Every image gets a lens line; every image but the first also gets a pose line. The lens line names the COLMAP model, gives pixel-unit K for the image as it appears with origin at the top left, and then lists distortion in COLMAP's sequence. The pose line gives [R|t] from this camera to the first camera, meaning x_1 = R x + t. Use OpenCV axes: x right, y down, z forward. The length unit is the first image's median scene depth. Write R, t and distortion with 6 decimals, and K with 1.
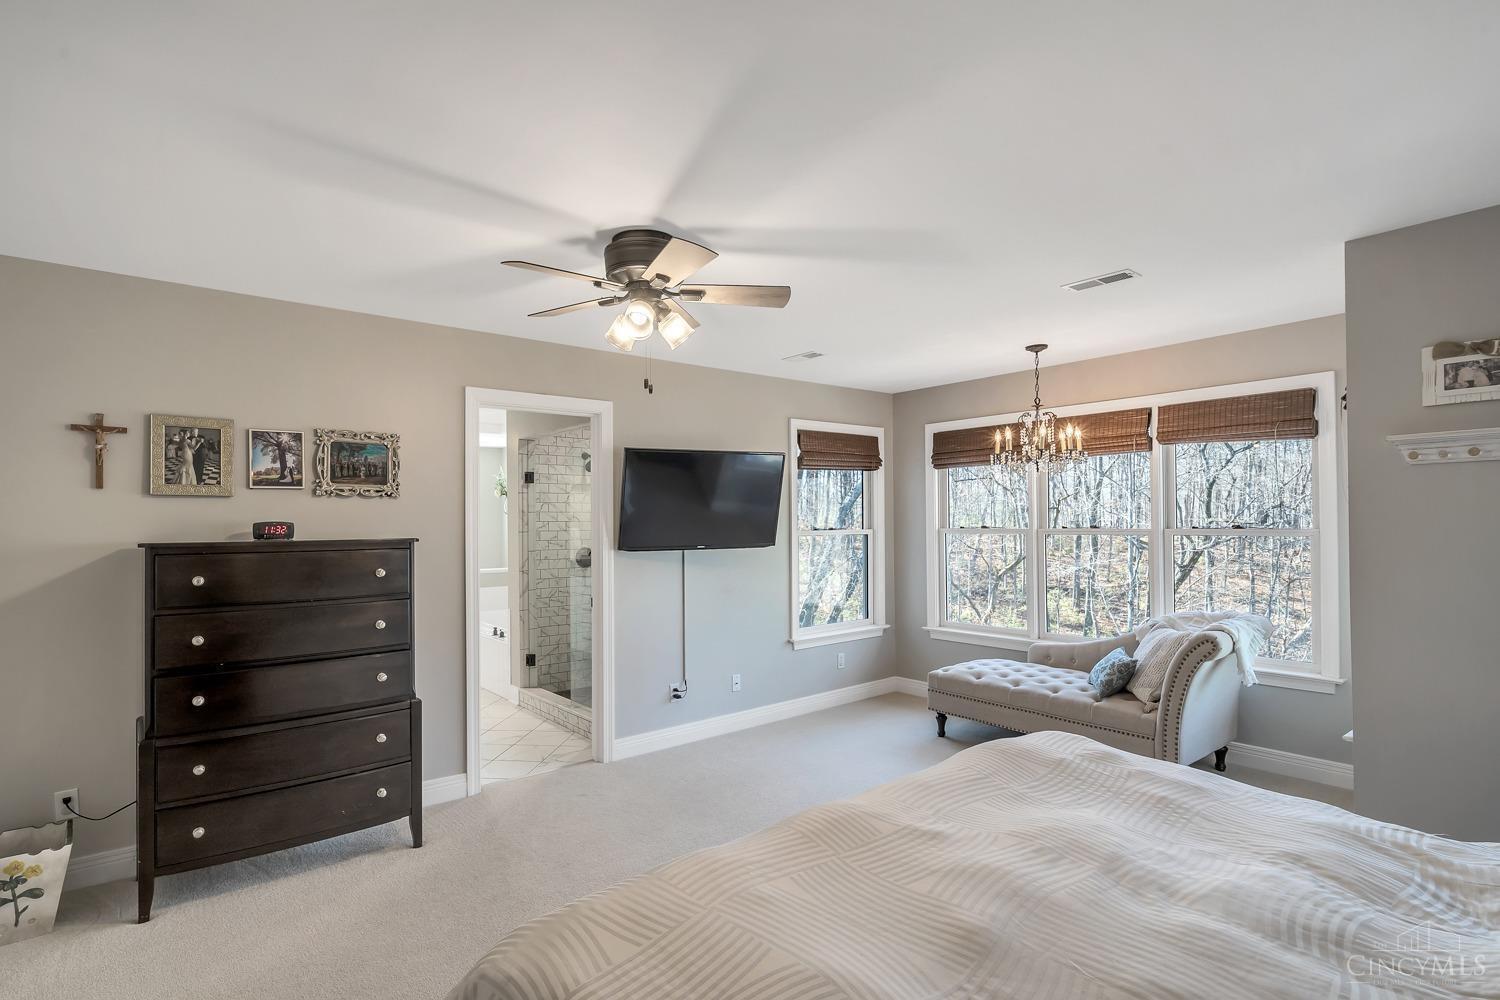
lens RADIAL K [[757.2, 0, 743.9], [0, 757.2, 506.5], [0, 0, 1]] dist [0.000608, -0.000374]
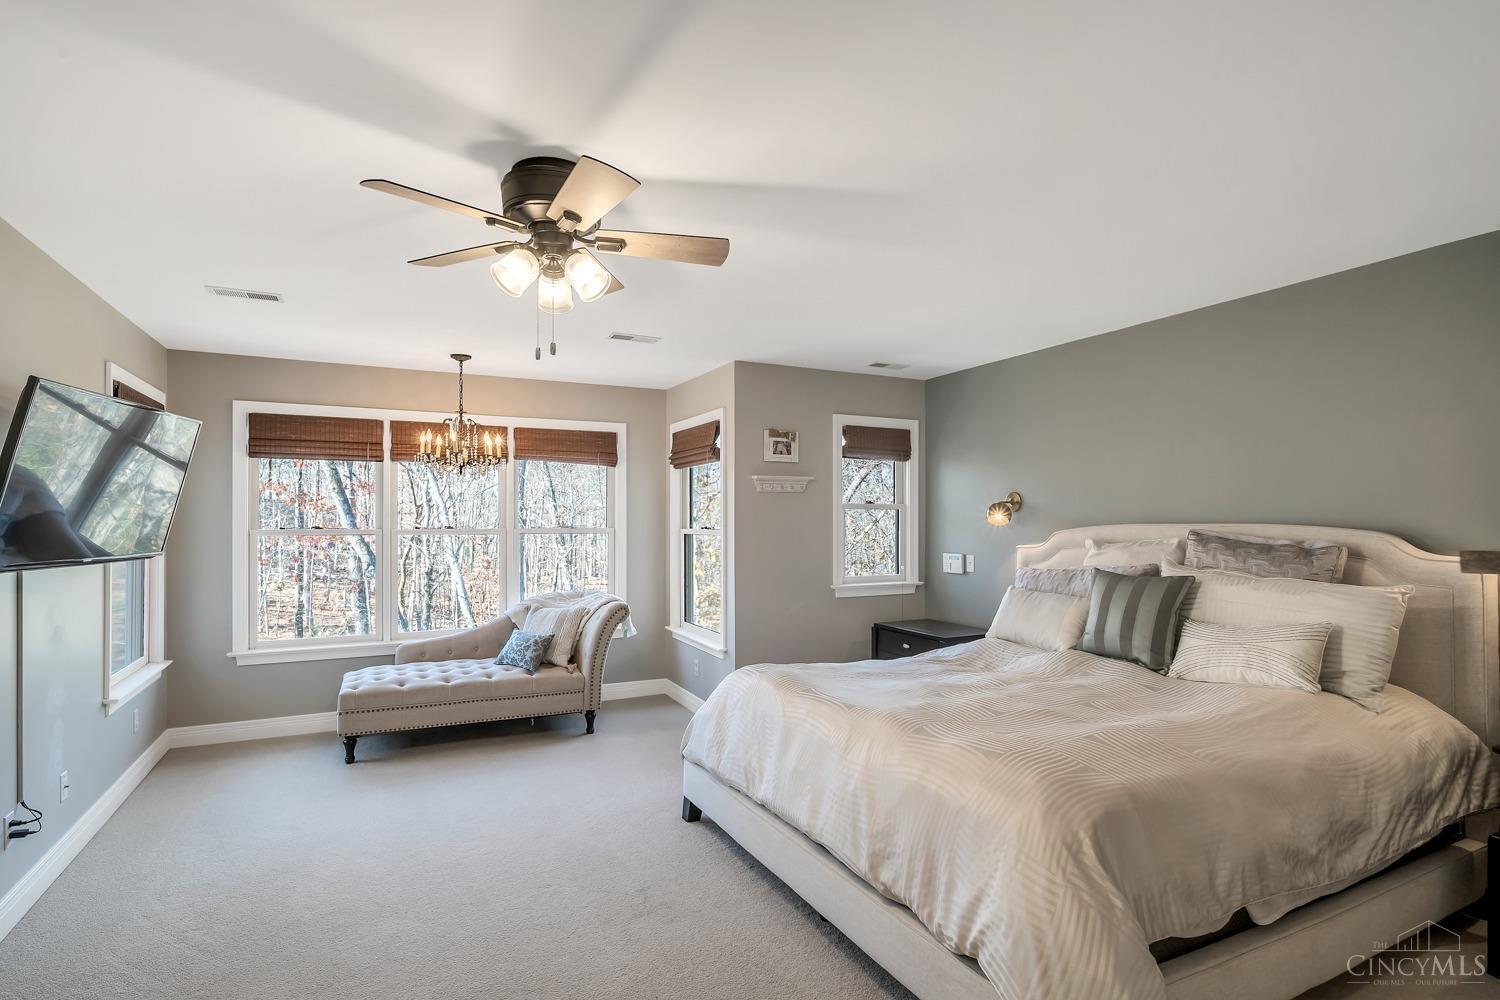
lens RADIAL K [[757.2, 0, 745.9], [0, 757.2, 509.5], [0, 0, 1]] dist [0.000608, -0.000374]
pose [[0.201107, 0.023376, 0.979290, -0.562189], [-0.020968, 0.999589, -0.019554, 0.014828], [-0.979345, -0.016601, 0.201514, 0.397087]]
